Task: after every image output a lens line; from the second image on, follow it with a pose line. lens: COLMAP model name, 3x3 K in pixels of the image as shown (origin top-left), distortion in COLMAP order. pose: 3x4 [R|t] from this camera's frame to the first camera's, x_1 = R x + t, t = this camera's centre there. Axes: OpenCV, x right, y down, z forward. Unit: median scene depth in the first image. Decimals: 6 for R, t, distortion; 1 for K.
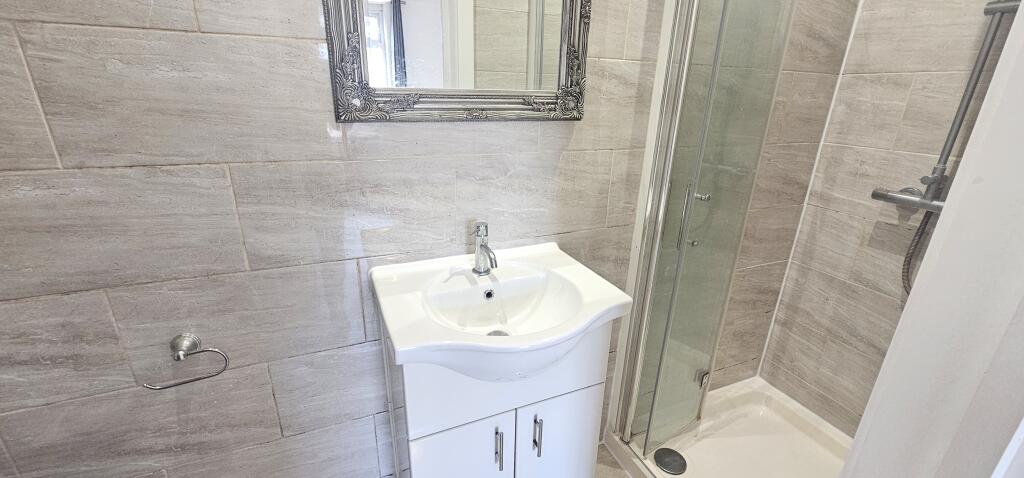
lens RADIAL K [[415.1, 0, 510.6], [0, 415.1, 243.5], [0, 0, 1]] dist [0.001670, 0.000012]
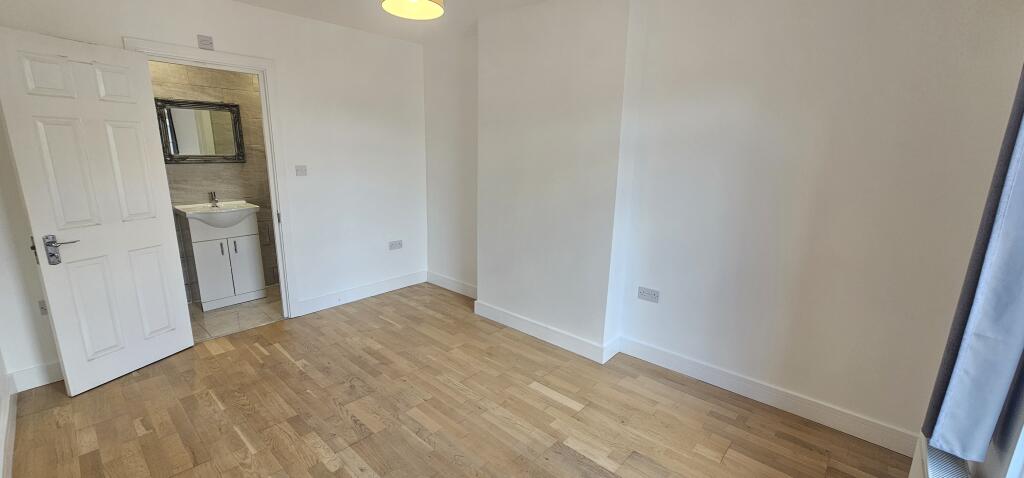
lens RADIAL K [[415.1, 0, 510.6], [0, 415.1, 243.5], [0, 0, 1]] dist [0.001670, 0.000012]
pose [[0.903600, -0.107984, 0.414543, 0.665755], [0.153731, 0.984988, -0.078515, 0.989785], [-0.399842, 0.134674, 0.906636, -2.963782]]
